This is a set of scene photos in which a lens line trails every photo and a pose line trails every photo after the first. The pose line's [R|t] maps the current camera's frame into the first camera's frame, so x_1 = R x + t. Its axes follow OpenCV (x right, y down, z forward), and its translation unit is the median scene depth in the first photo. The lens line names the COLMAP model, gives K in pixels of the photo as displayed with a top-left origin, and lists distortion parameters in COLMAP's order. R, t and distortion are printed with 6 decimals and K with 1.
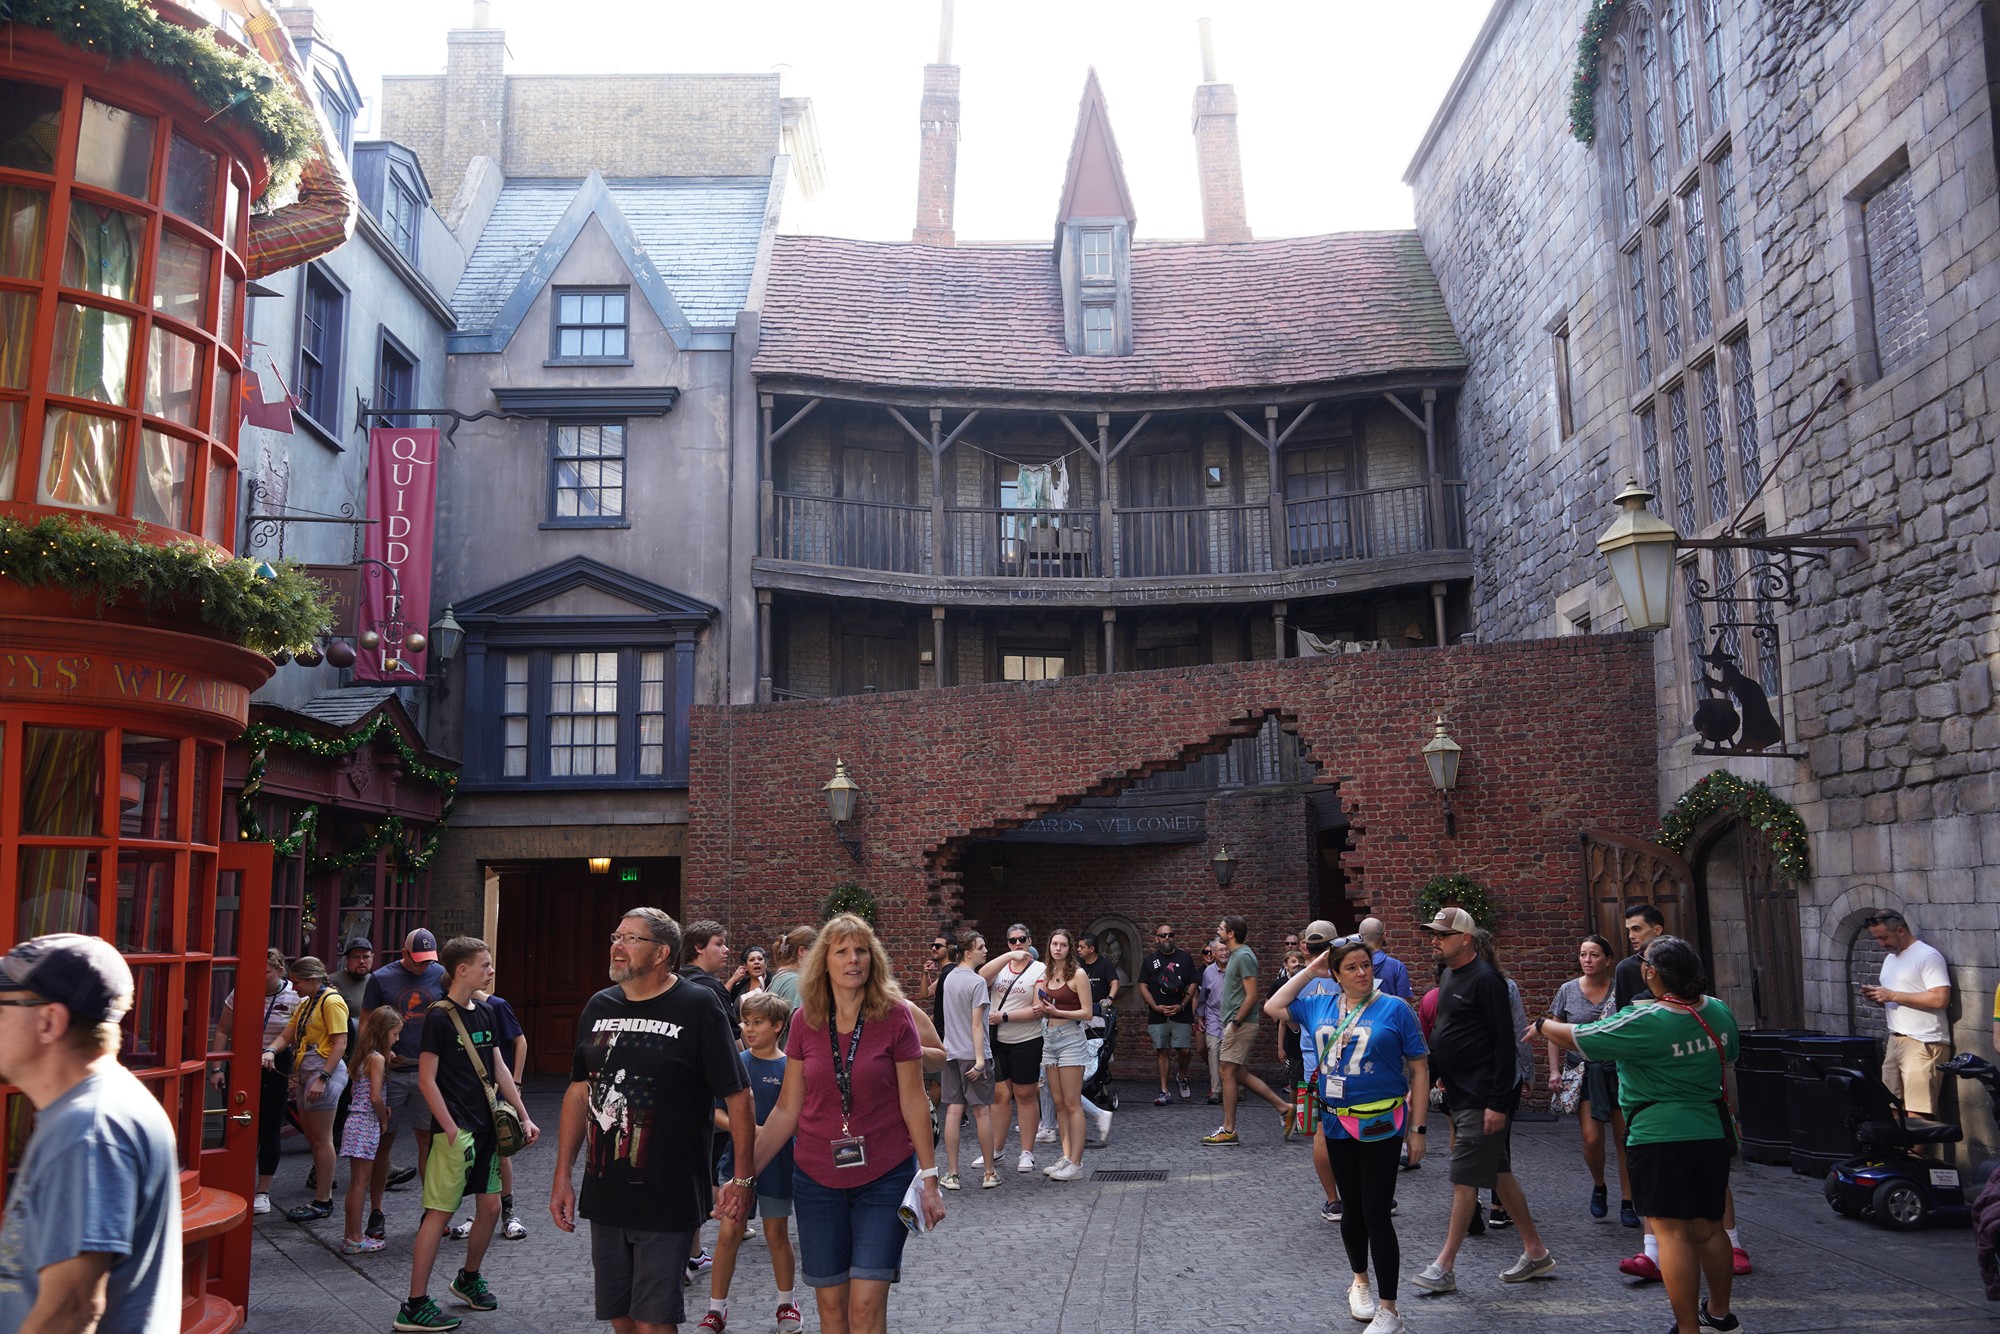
lens RADIAL K [[1644.8, 0, 1000.0], [0, 1644.8, 667.0], [0, 0, 1]] dist [-0.010980, 0.006527]
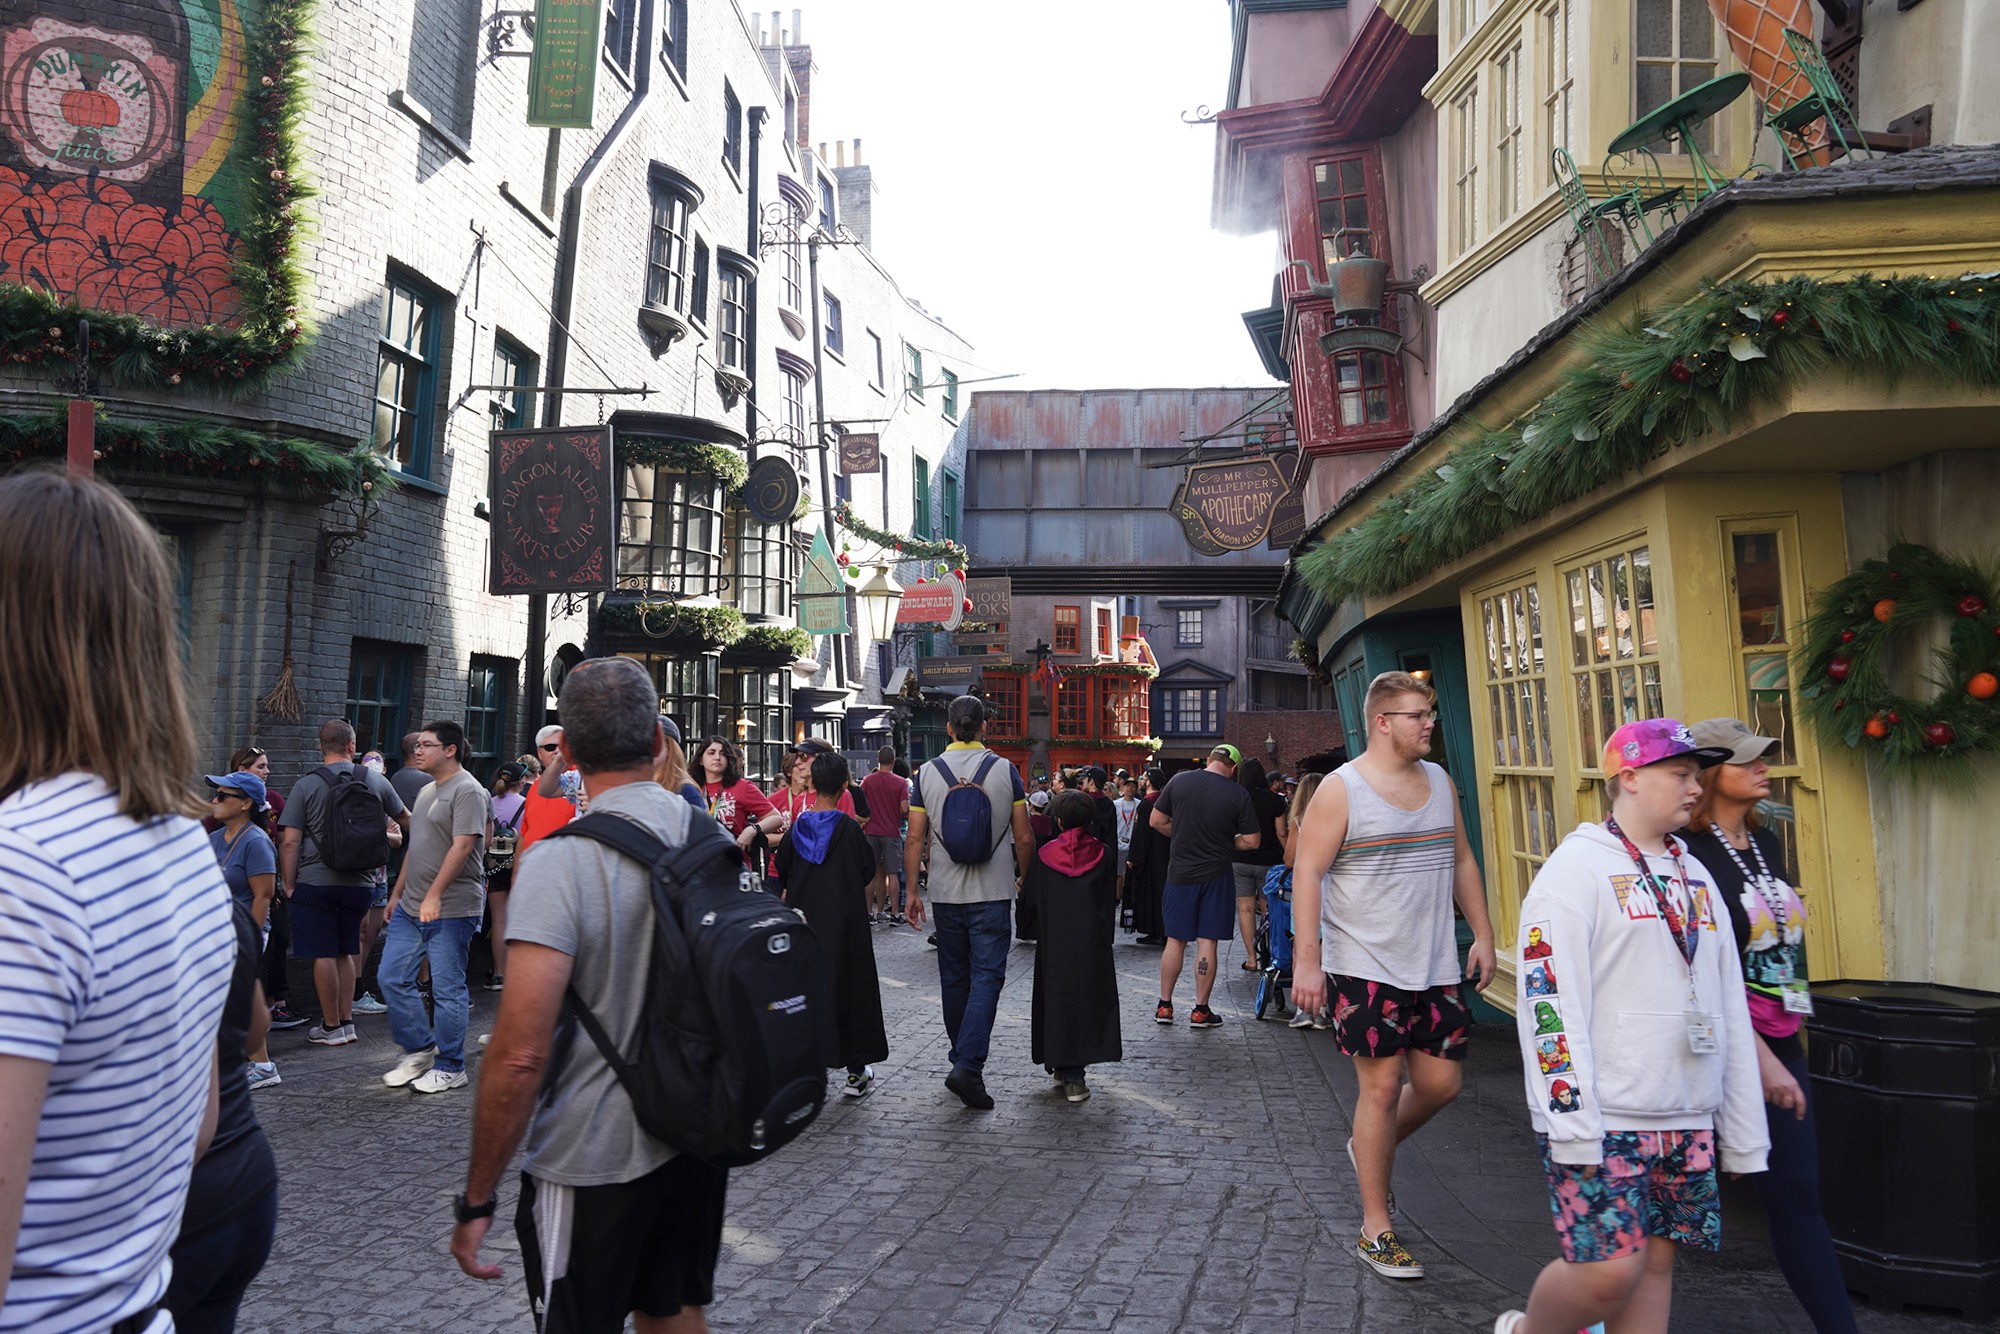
lens RADIAL K [[1568.5, 0, 993.1], [0, 1568.5, 669.3], [0, 0, 1]] dist [-0.020956, 0.026832]
pose [[0.936735, 0.004406, -0.350011, 0.405971], [0.030922, 0.994970, 0.095281, -0.326750], [0.348670, -0.100076, 0.931887, -1.761819]]
